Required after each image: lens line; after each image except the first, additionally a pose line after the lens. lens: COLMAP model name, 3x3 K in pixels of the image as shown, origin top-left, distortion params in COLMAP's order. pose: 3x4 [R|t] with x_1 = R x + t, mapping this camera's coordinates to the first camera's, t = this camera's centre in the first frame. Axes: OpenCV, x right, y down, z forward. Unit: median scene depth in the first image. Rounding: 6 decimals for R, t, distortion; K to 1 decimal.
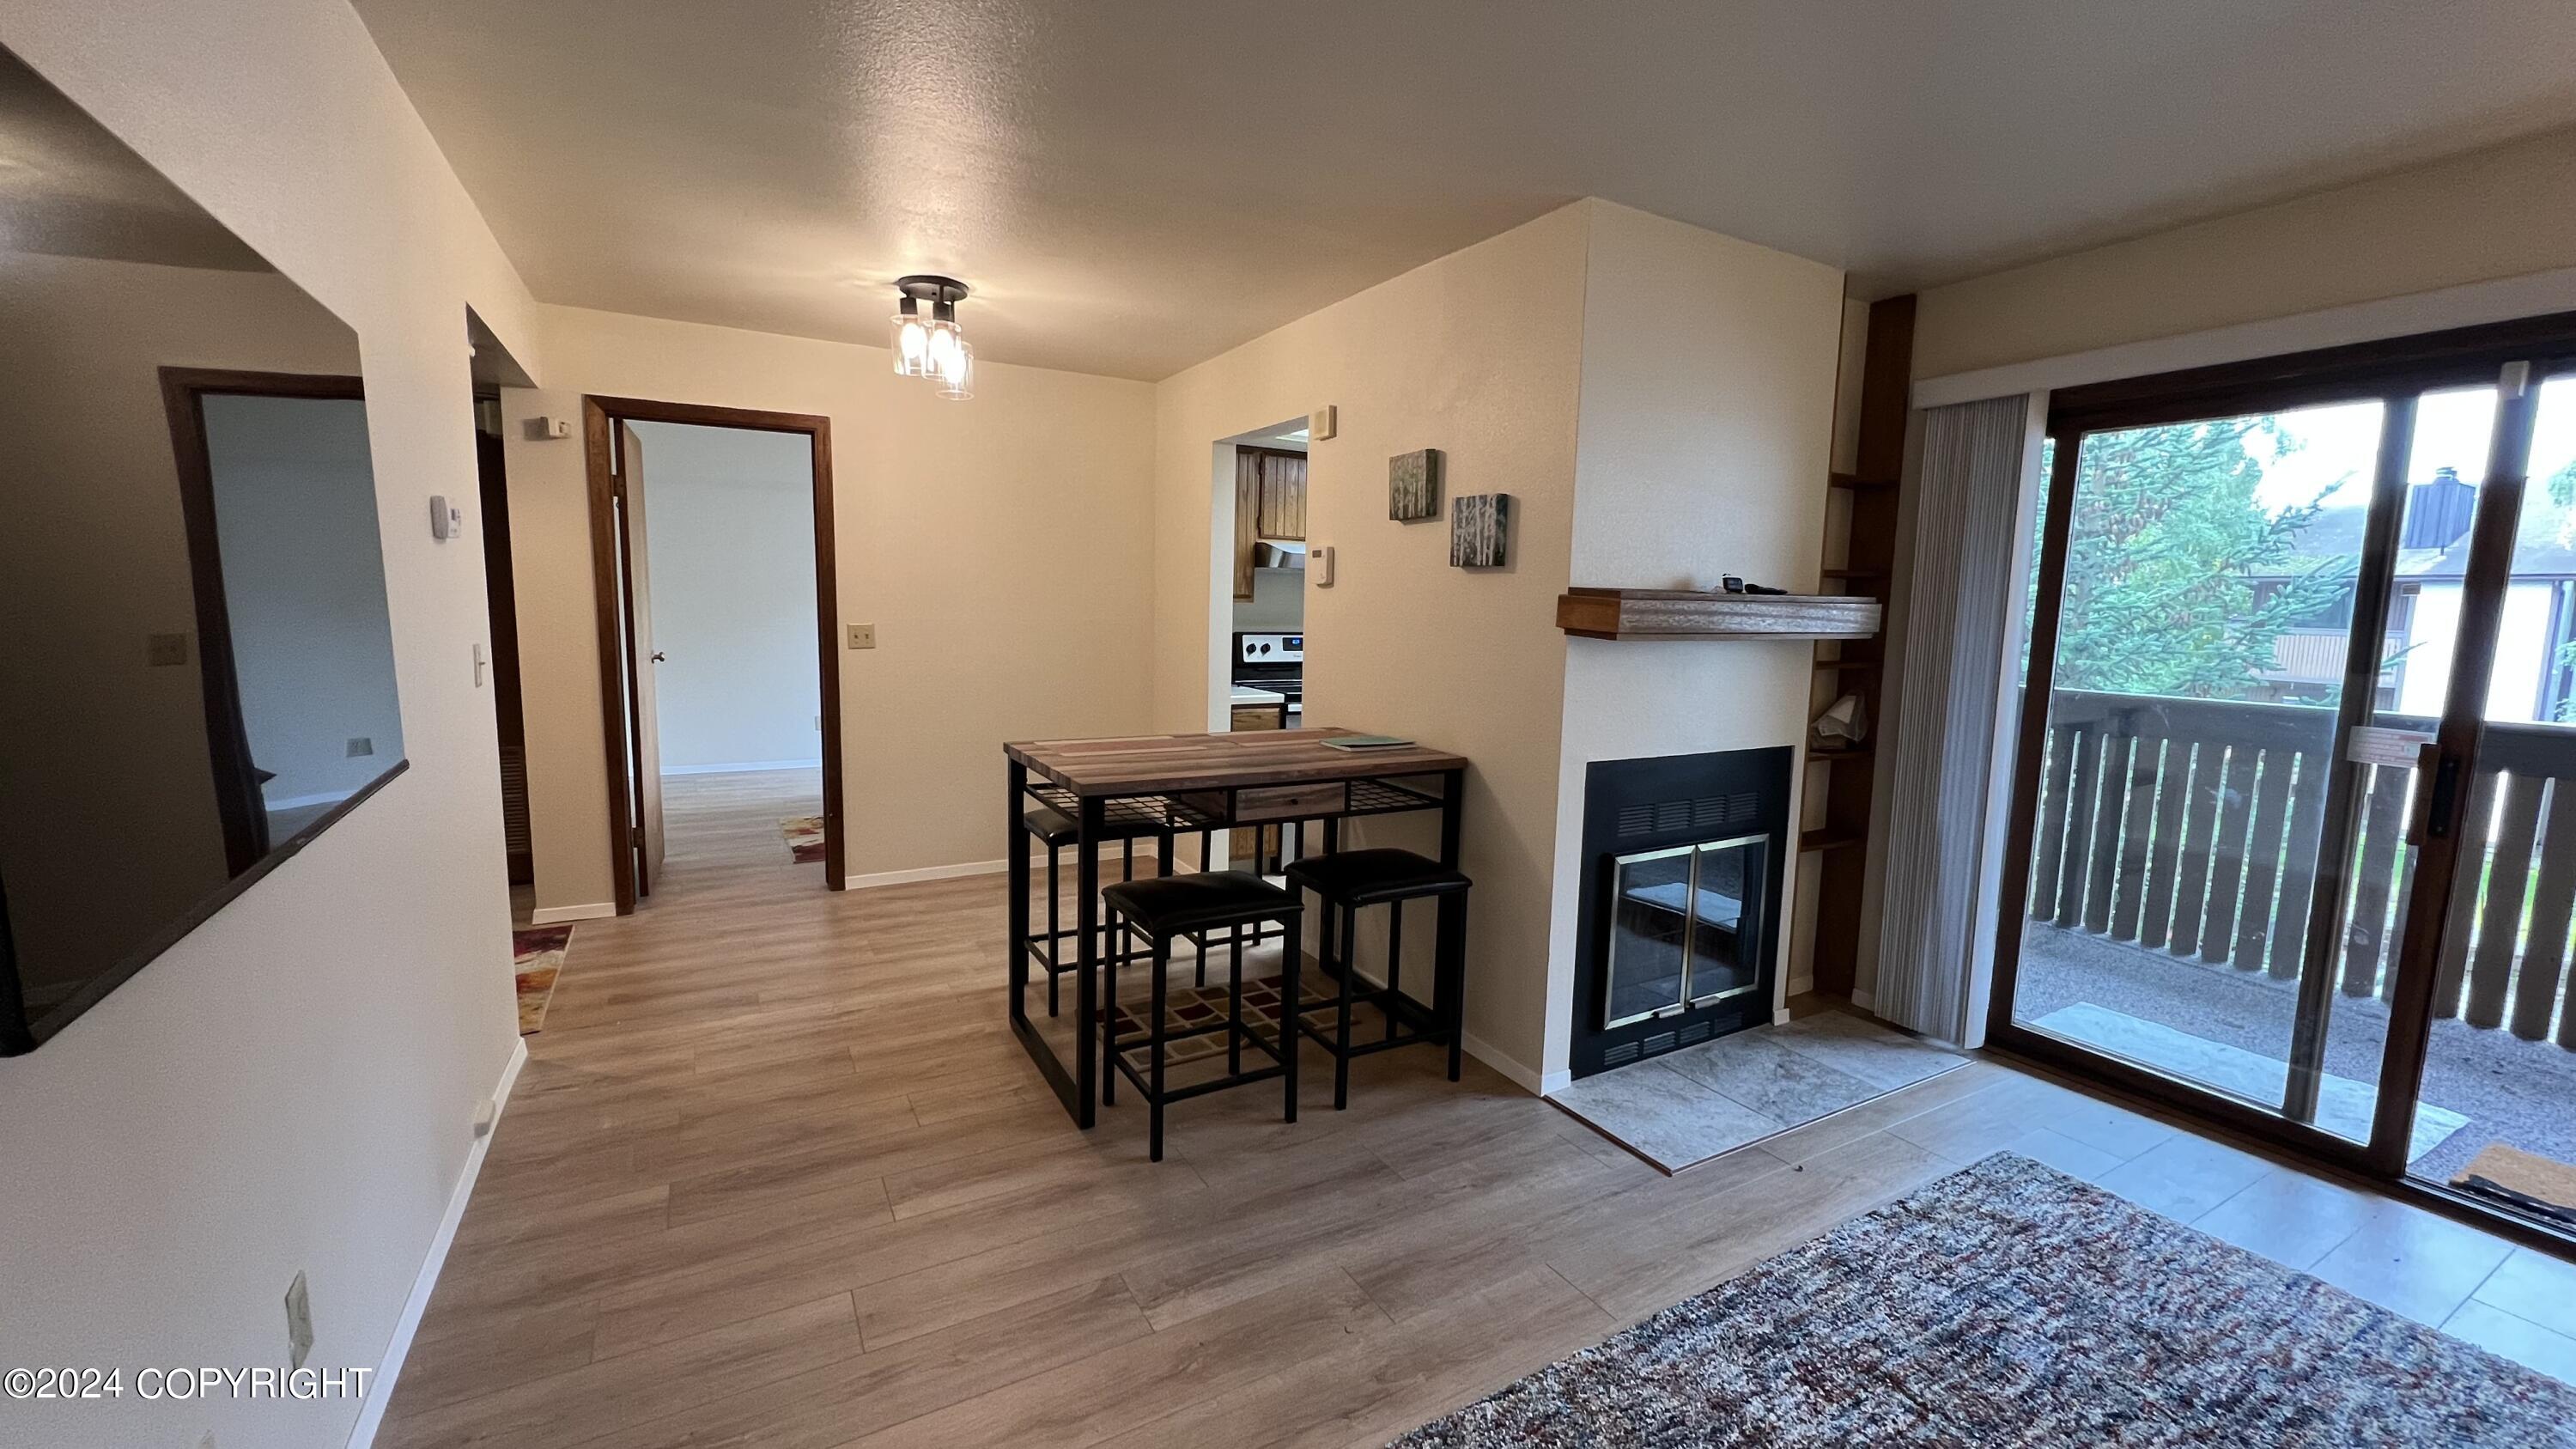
lens RADIAL K [[1029.9, 0, 1286.9], [0, 1029.9, 720.7], [0, 0, 1]] dist [-0.000705, 0.000025]
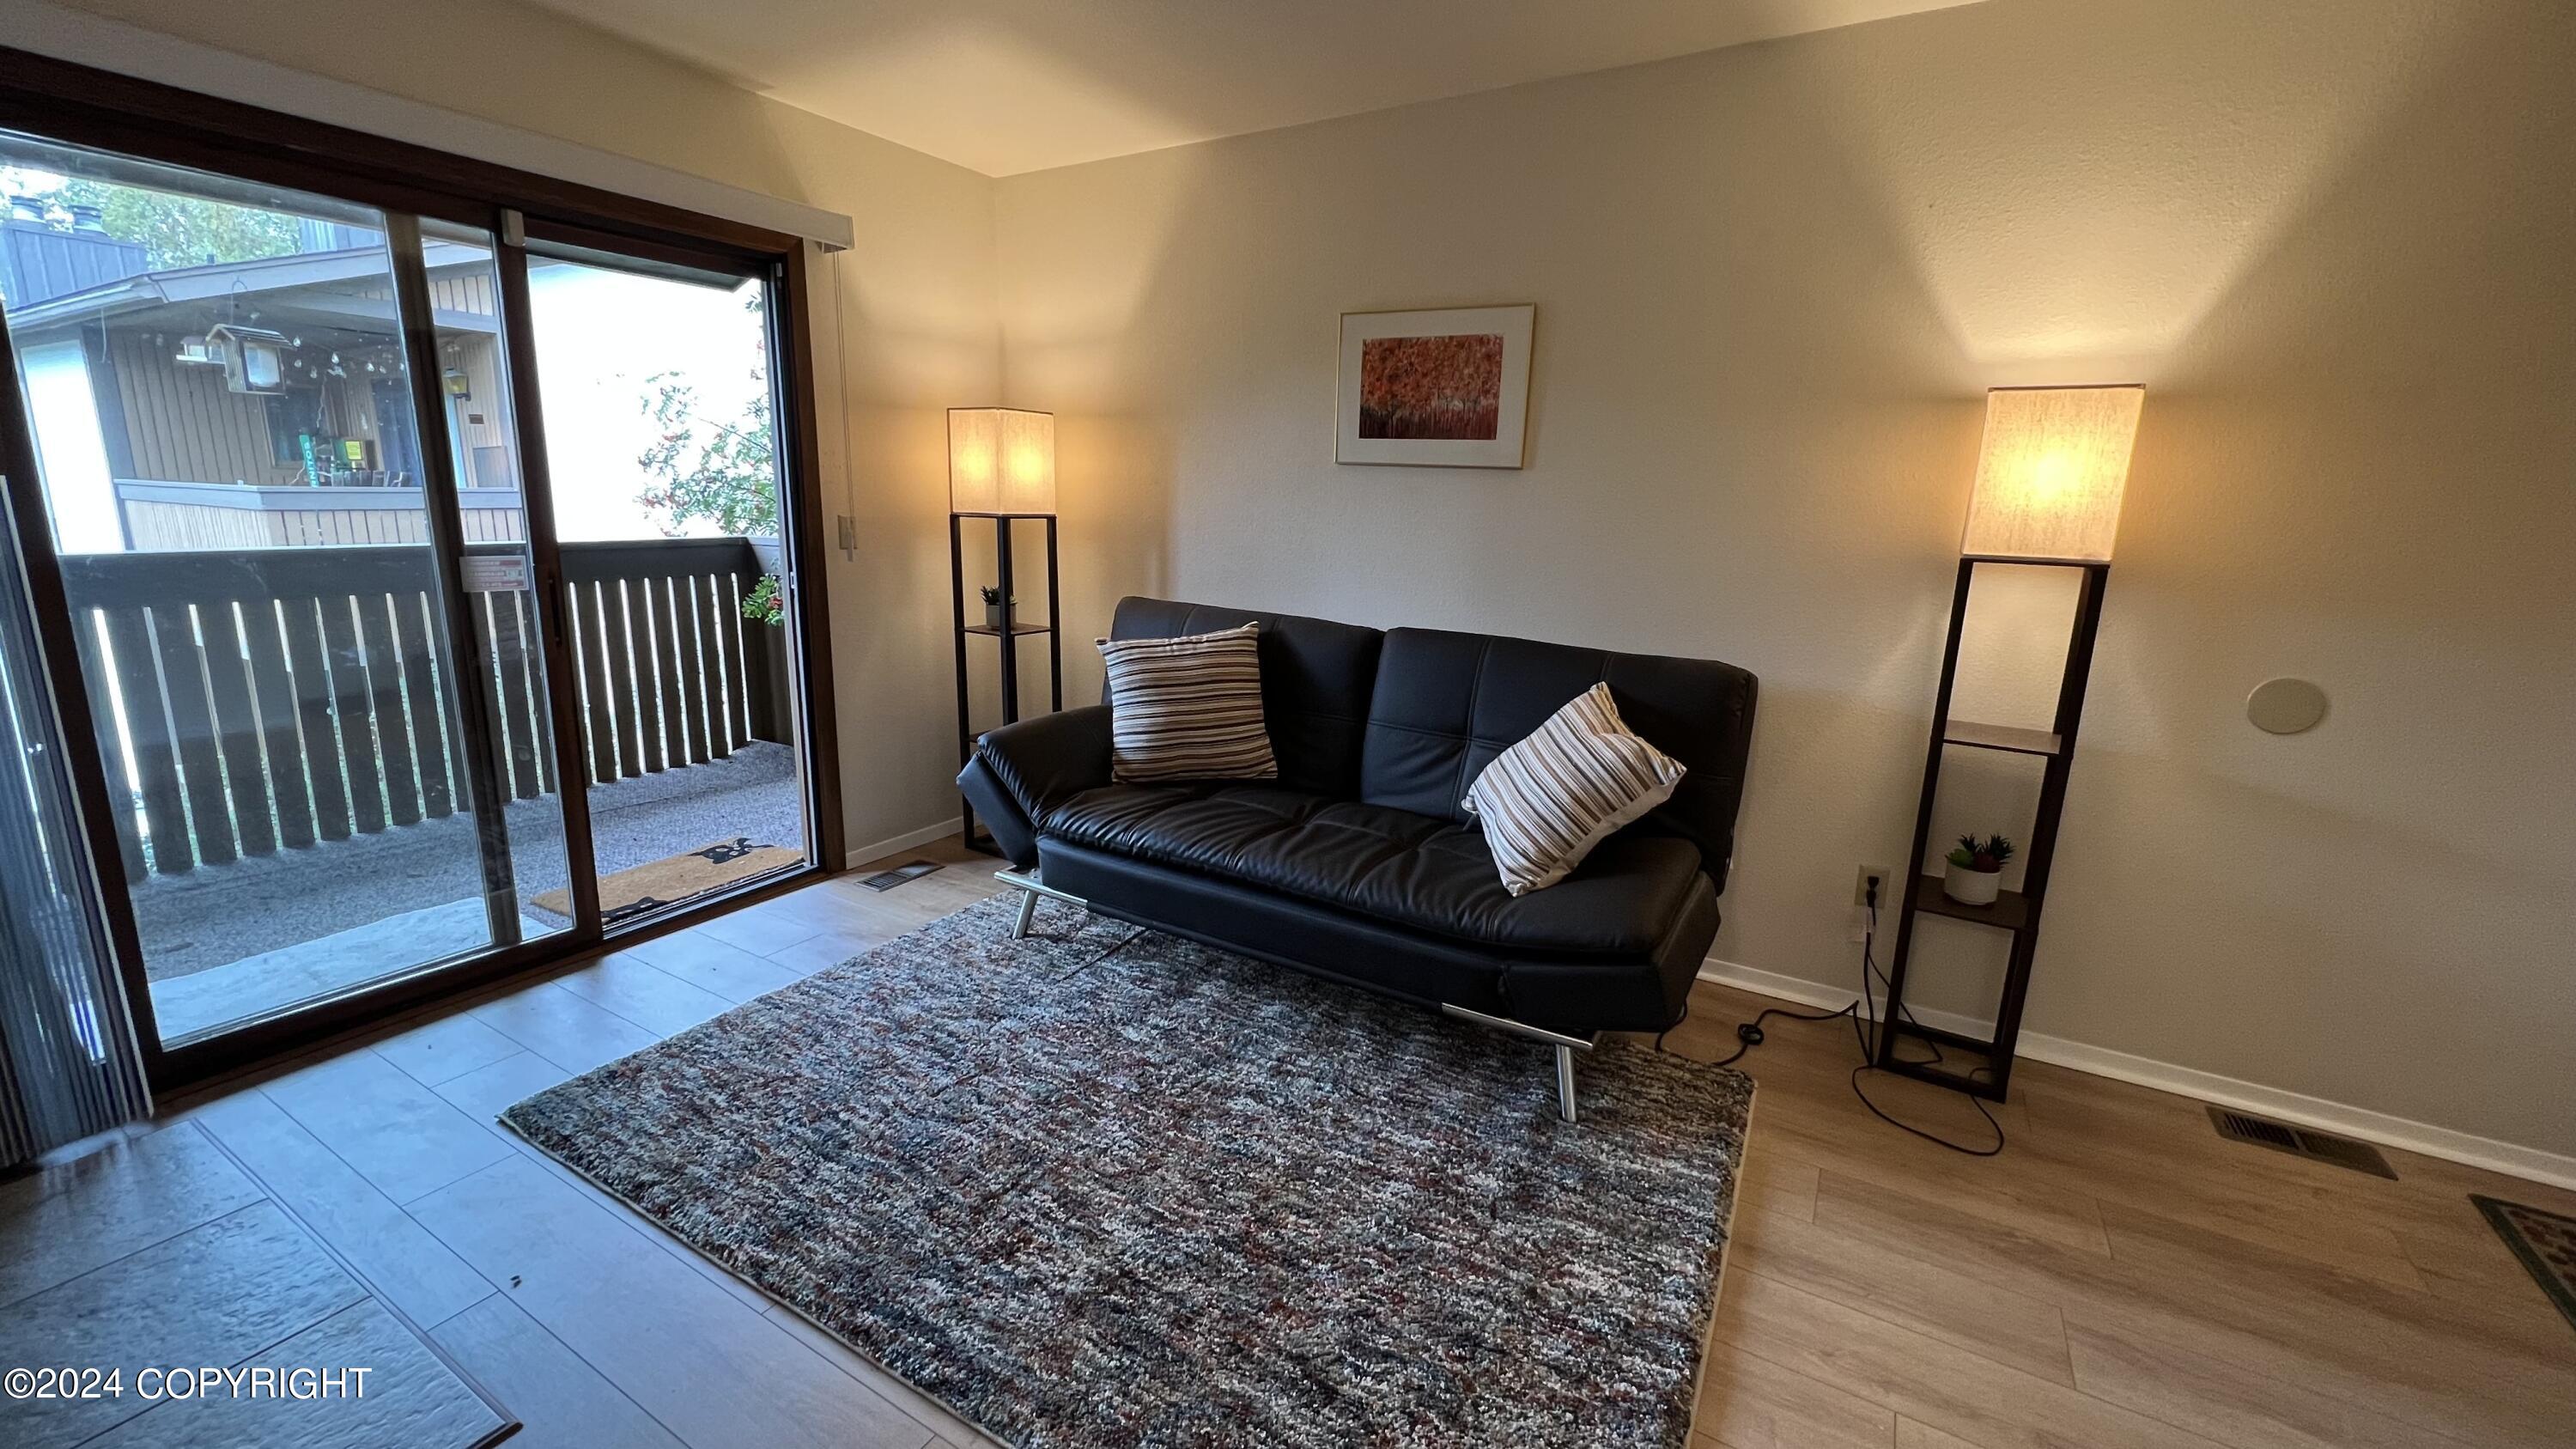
lens RADIAL K [[1022.1, 0, 1288.0], [0, 1022.1, 724.5], [0, 0, 1]] dist [-0.000632, -0.000098]
pose [[-0.497188, -0.222312, 0.838678, -0.201155], [0.065834, 0.954164, 0.291952, -0.065866], [-0.865141, 0.200369, -0.459764, 0.669459]]
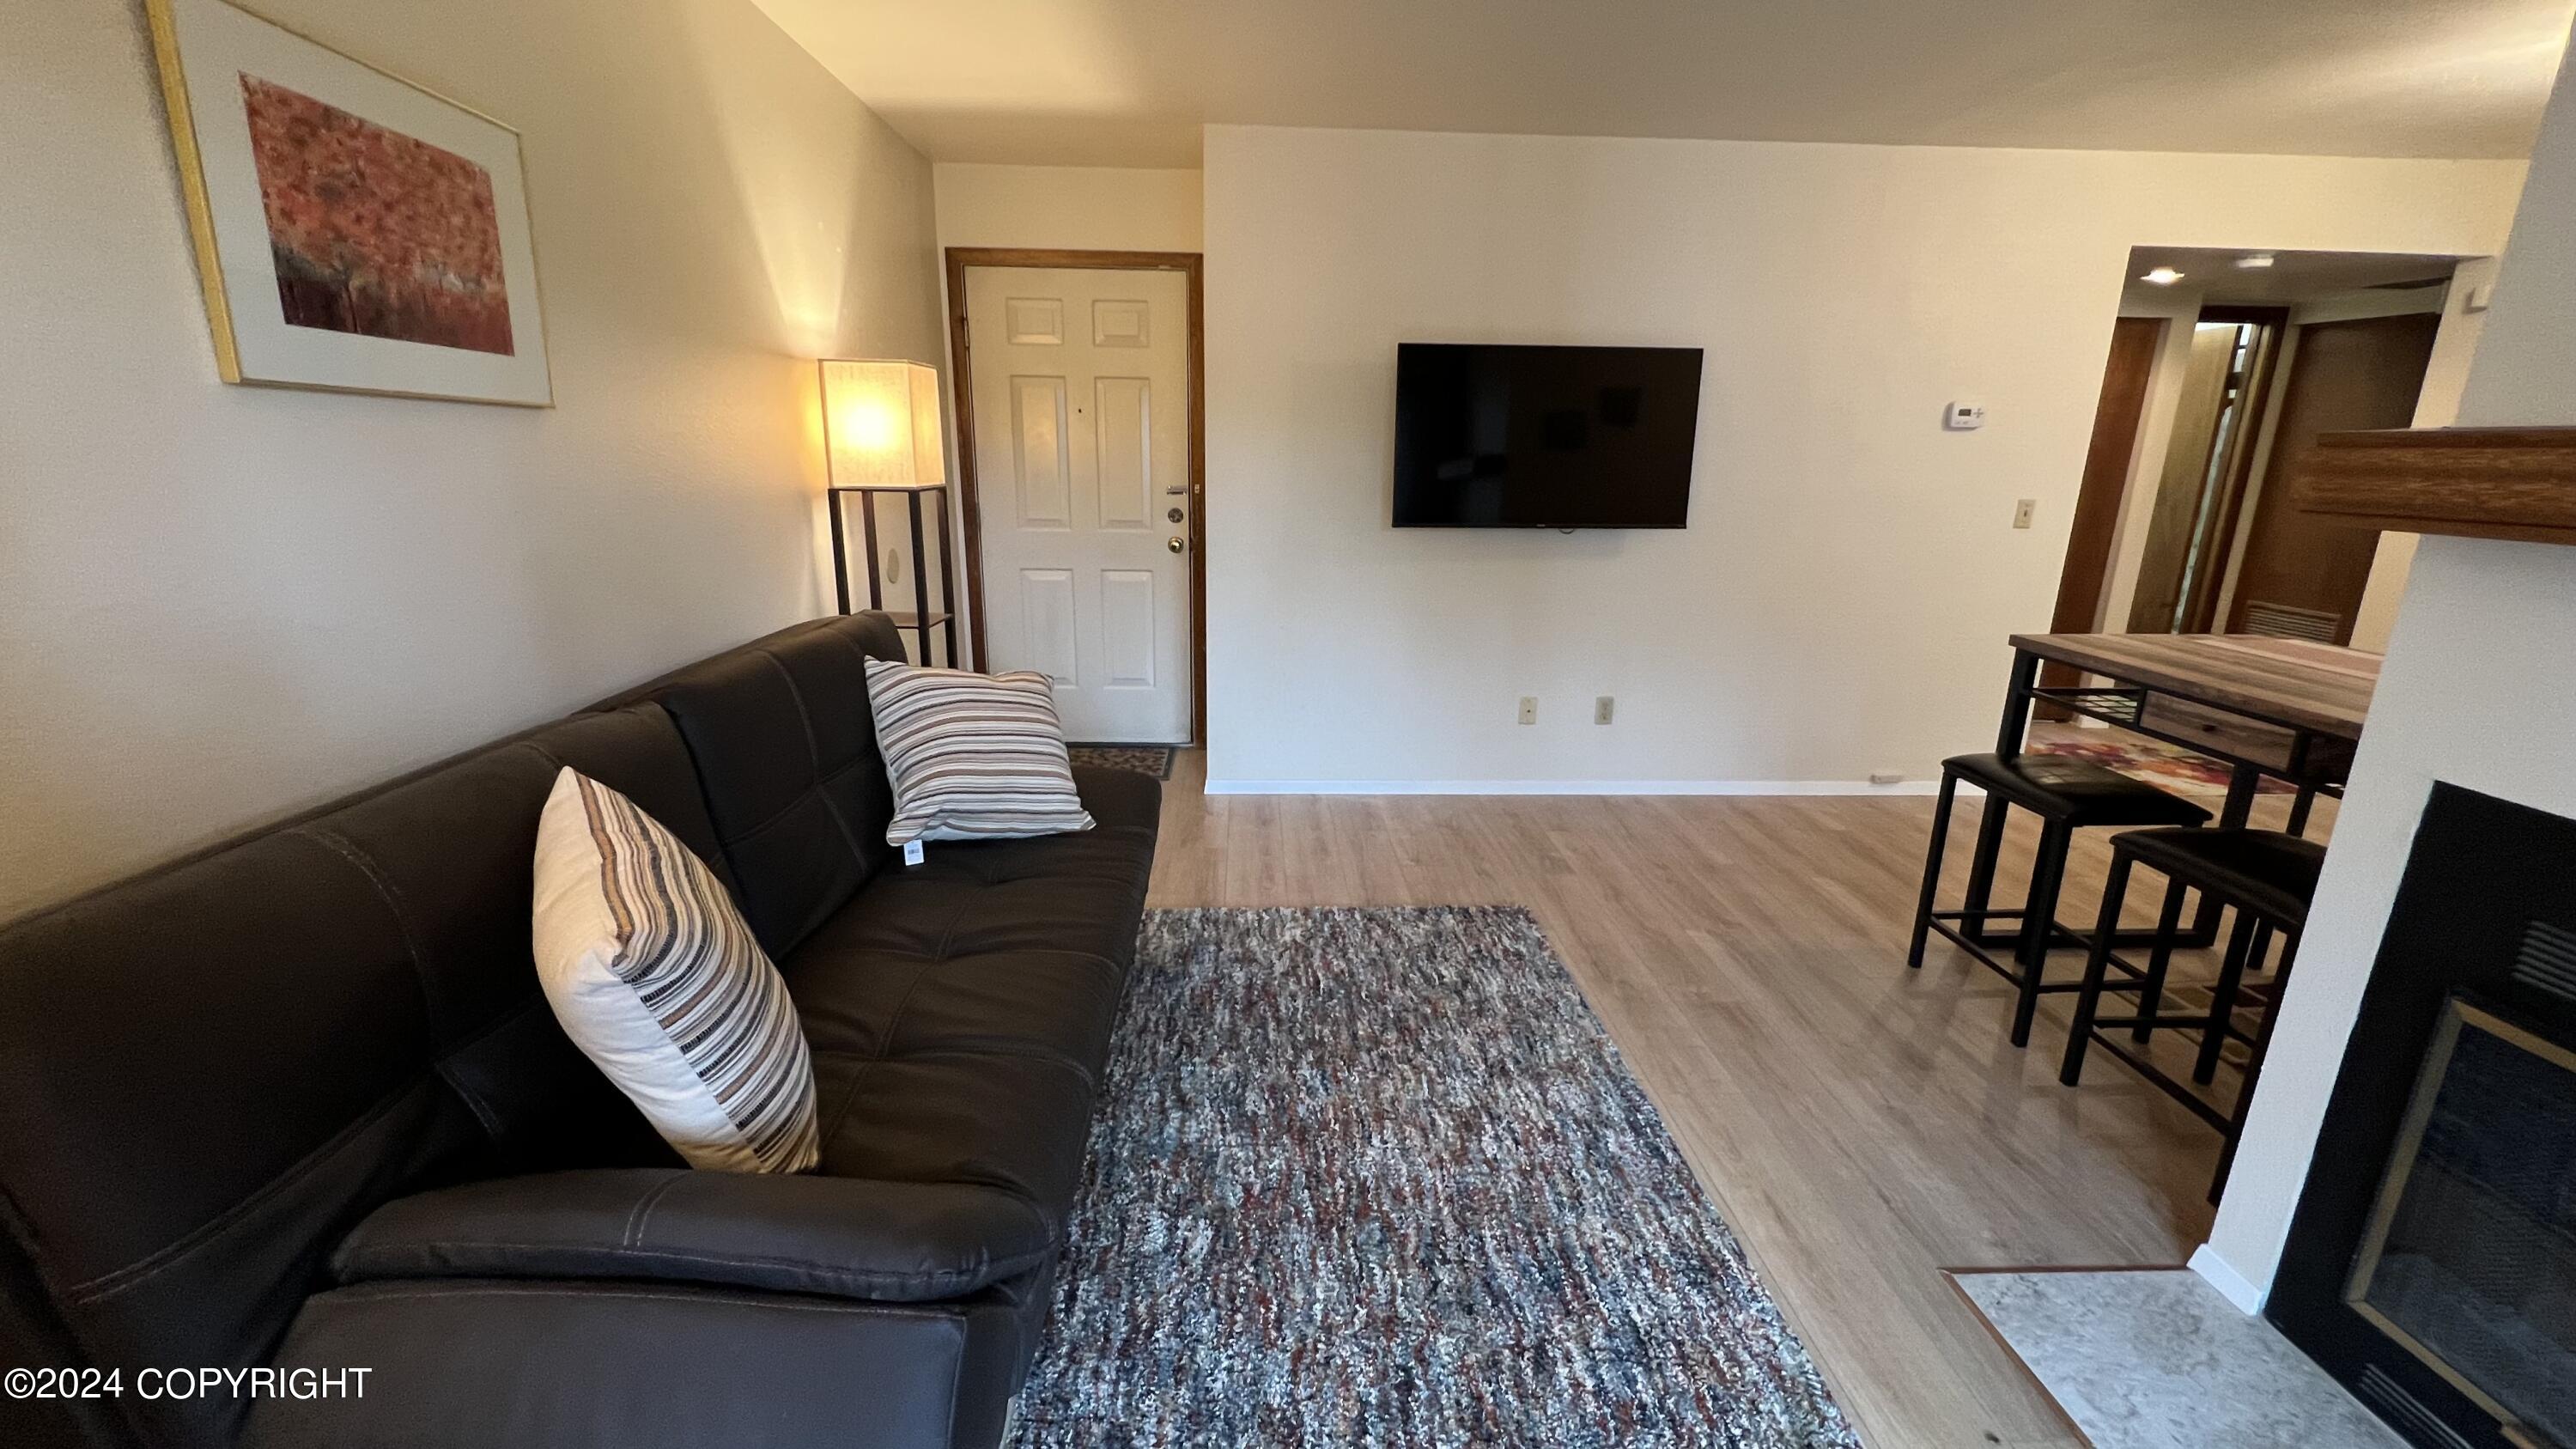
lens RADIAL K [[1032.9, 0, 1291.3], [0, 1032.9, 721.5], [0, 0, 1]] dist [-0.000111, 0.000159]
pose [[-0.456190, 0.204085, -0.866164, 0.930398], [-0.130487, 0.947484, 0.291971, -0.058819], [0.880263, 0.246217, -0.405603, 0.661830]]
